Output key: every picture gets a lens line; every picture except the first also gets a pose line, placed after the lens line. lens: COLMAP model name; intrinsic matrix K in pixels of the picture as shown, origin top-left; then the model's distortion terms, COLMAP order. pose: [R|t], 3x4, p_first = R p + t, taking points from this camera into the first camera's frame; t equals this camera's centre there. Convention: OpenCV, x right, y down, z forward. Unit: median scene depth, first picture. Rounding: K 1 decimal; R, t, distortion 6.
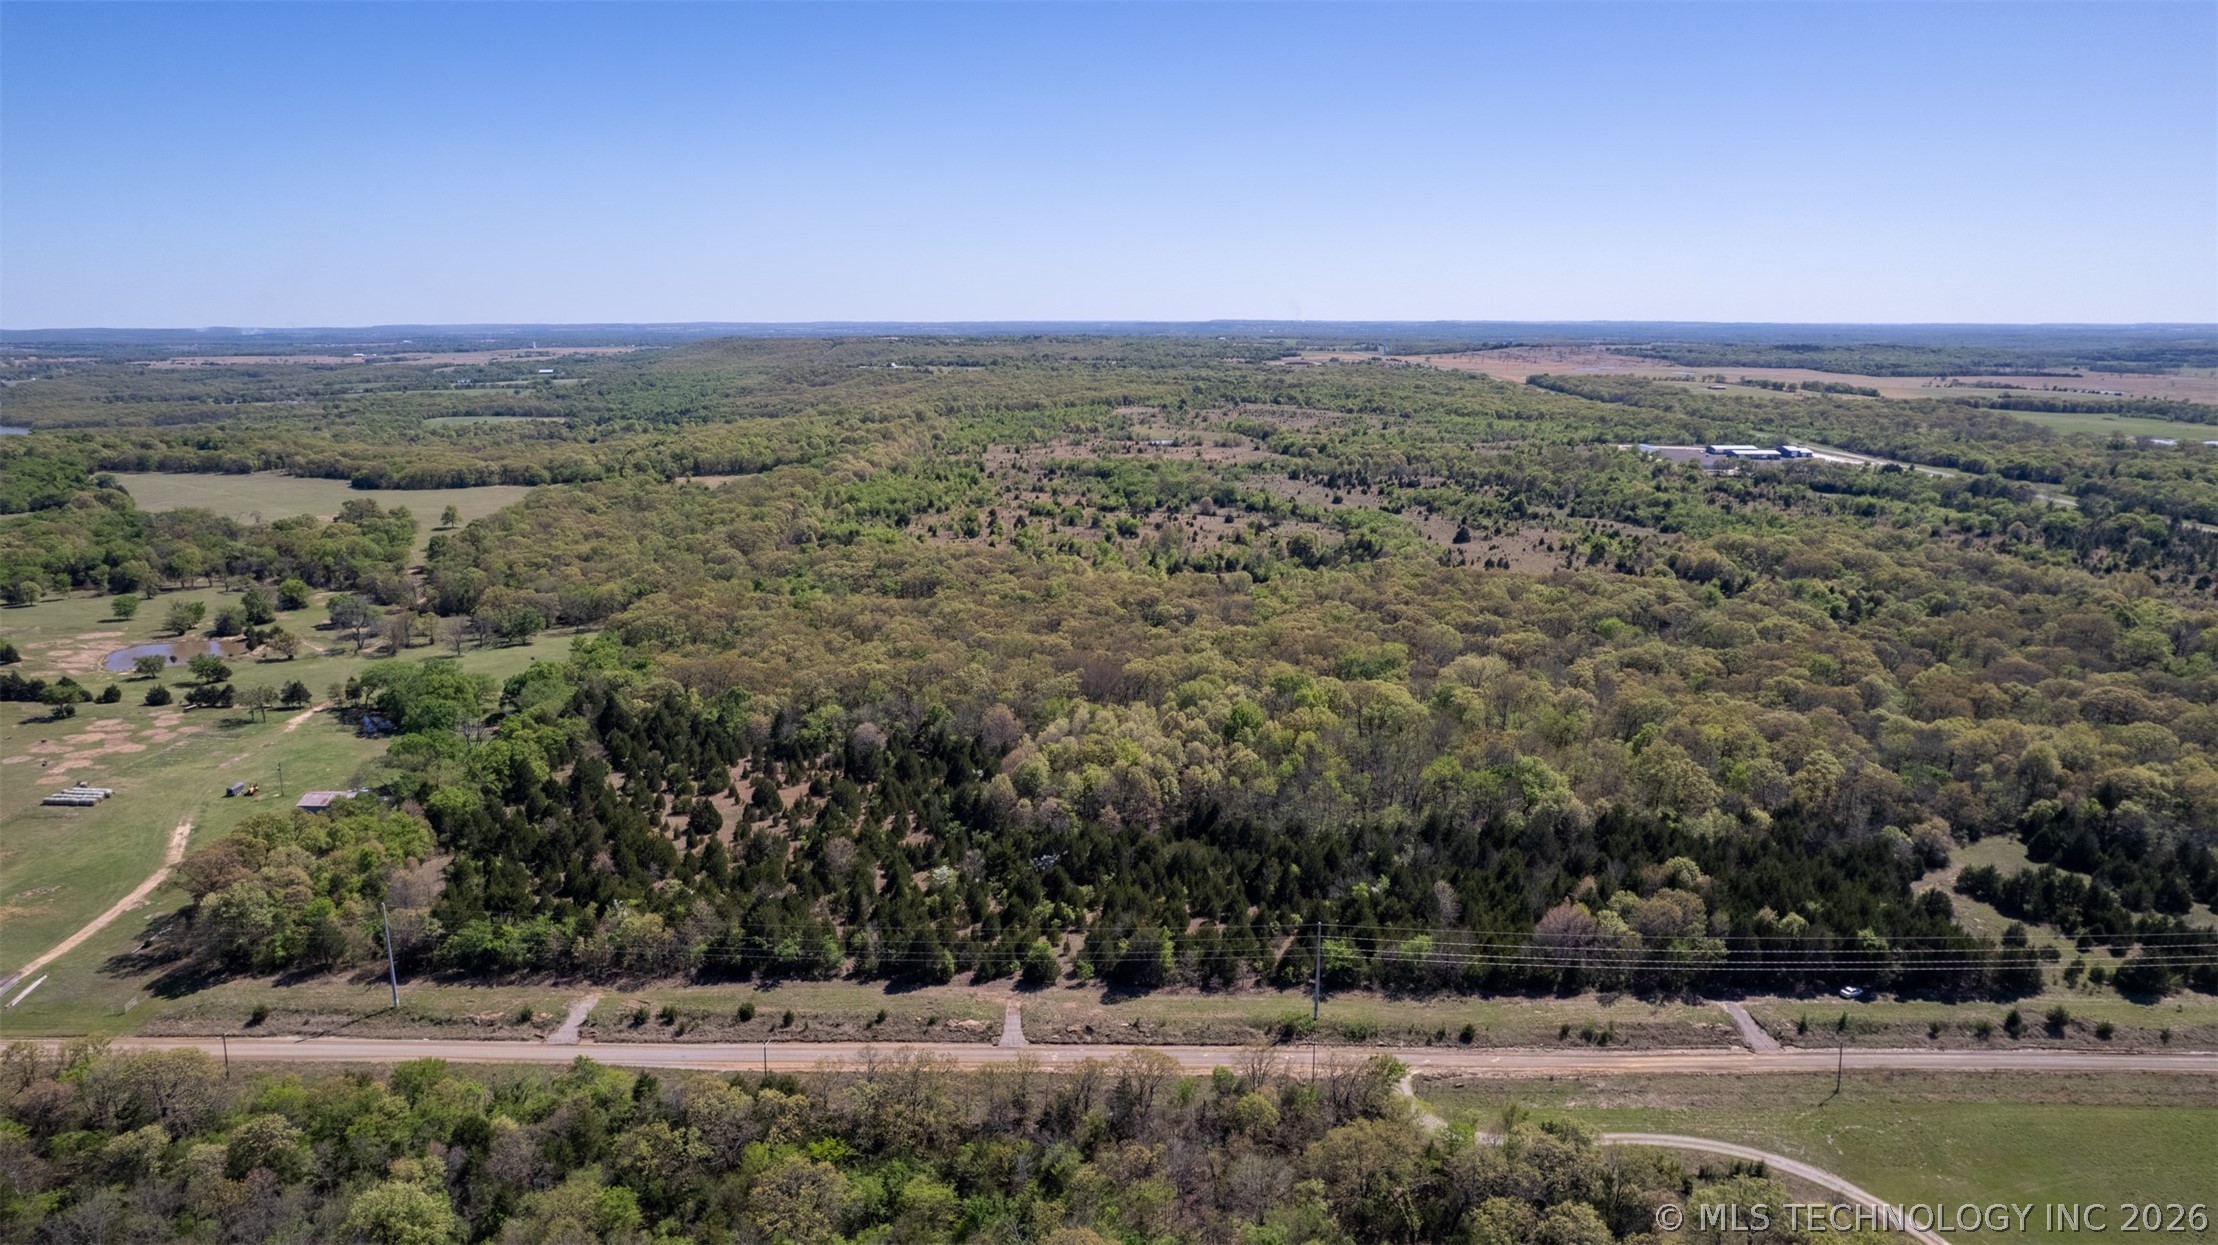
lens RADIAL K [[1443.6, 0, 1116.7], [0, 1443.6, 575.0], [0, 0, 1]] dist [-0.087797, 0.076865]
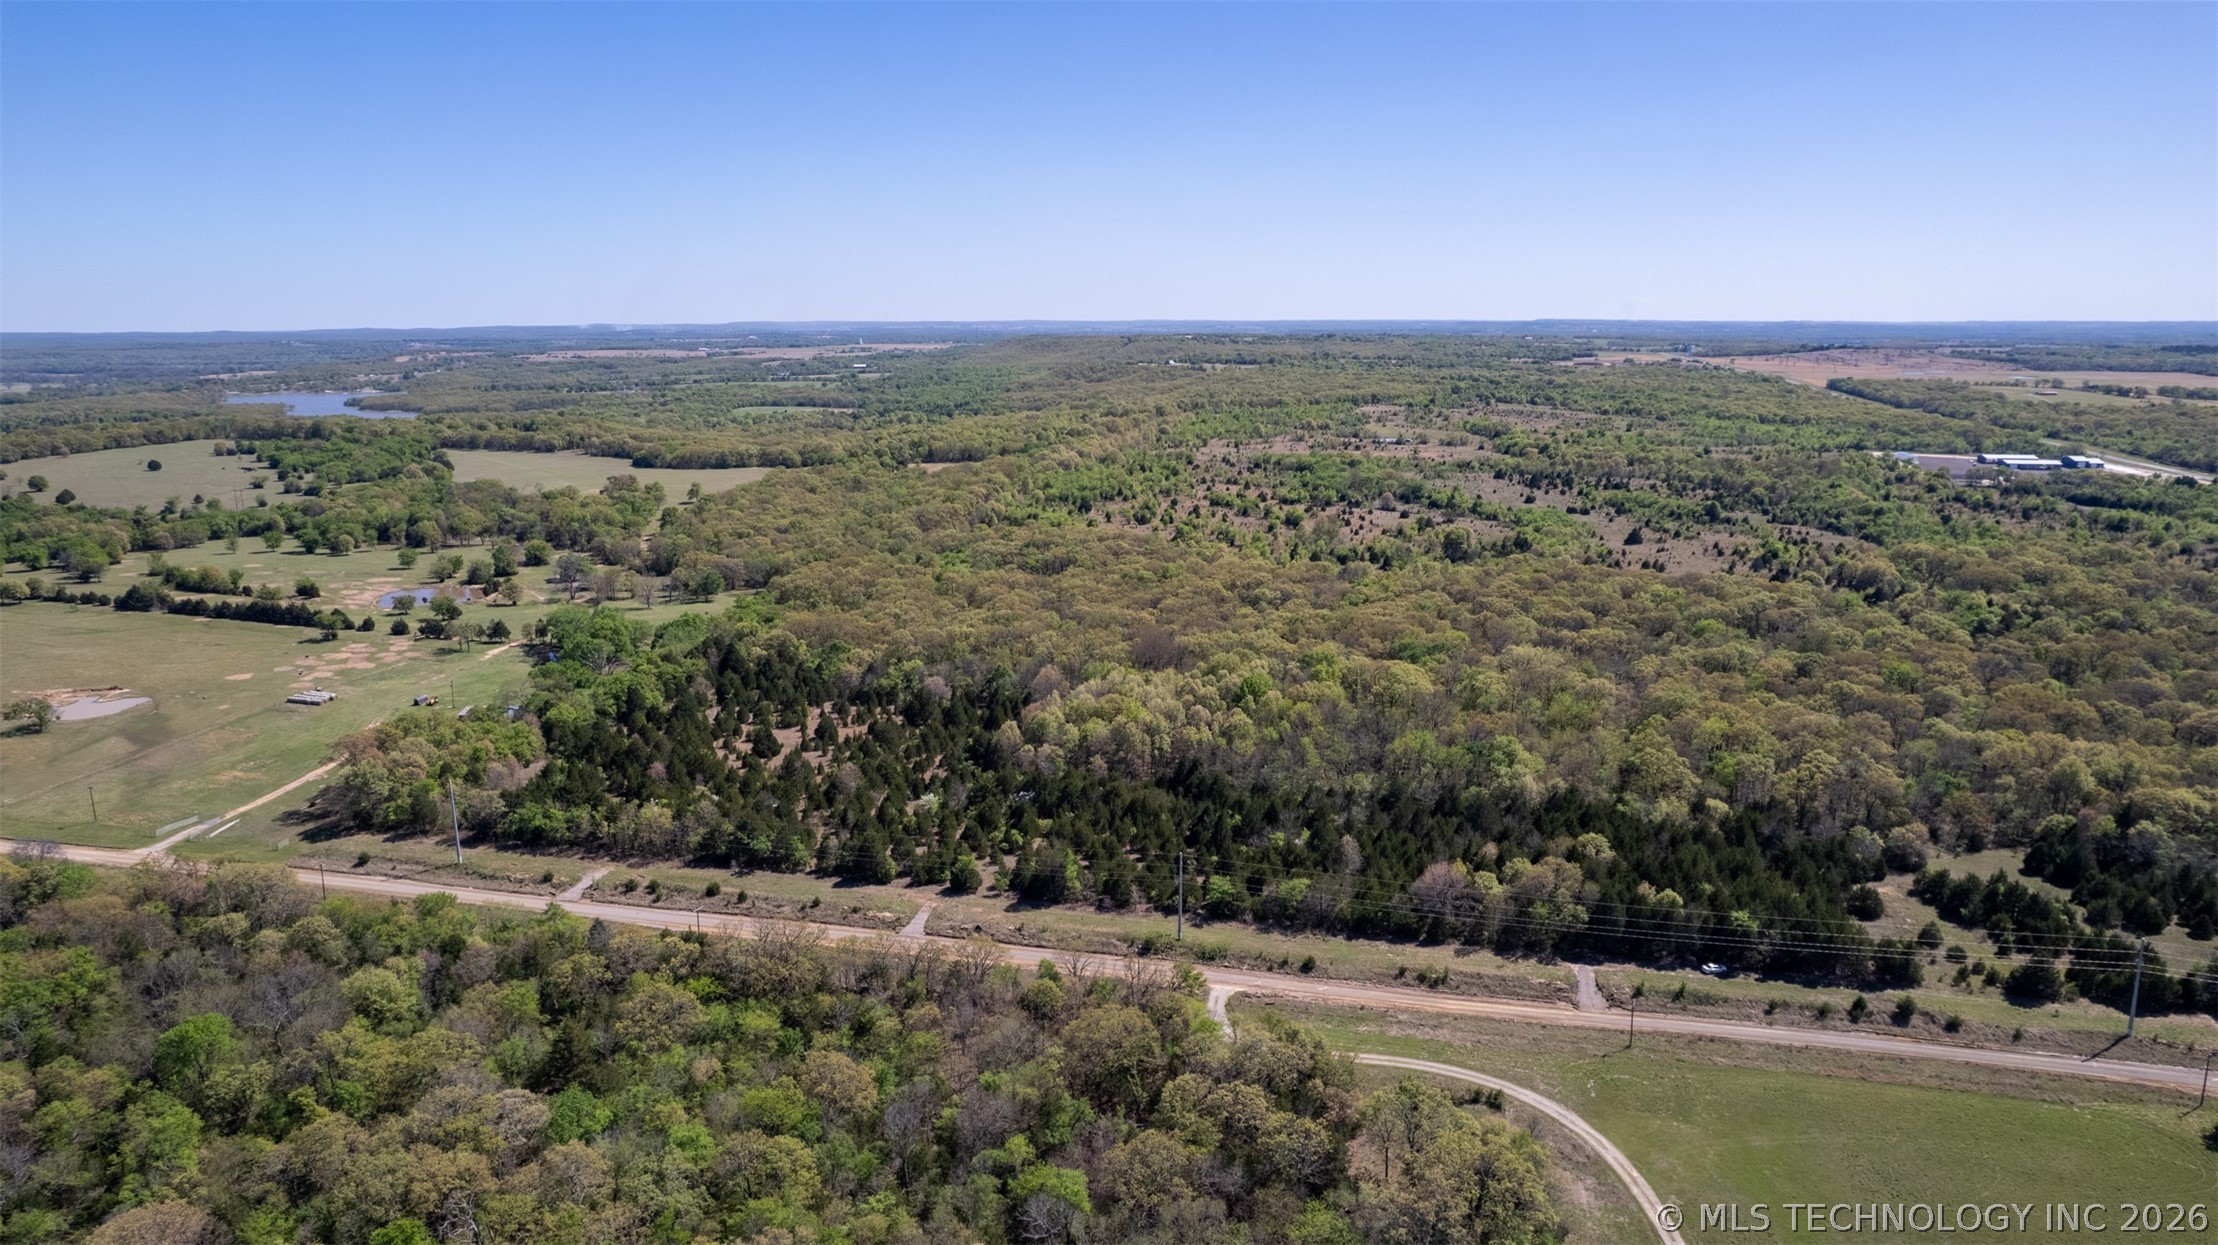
lens RADIAL K [[1443.6, 0, 1116.7], [0, 1443.6, 575.0], [0, 0, 1]] dist [-0.087797, 0.076865]
pose [[0.975490, 0.036551, -0.216986, 0.198685], [-0.036362, 0.999327, 0.004865, 0.012391], [0.217018, 0.003144, 0.976163, -0.068109]]
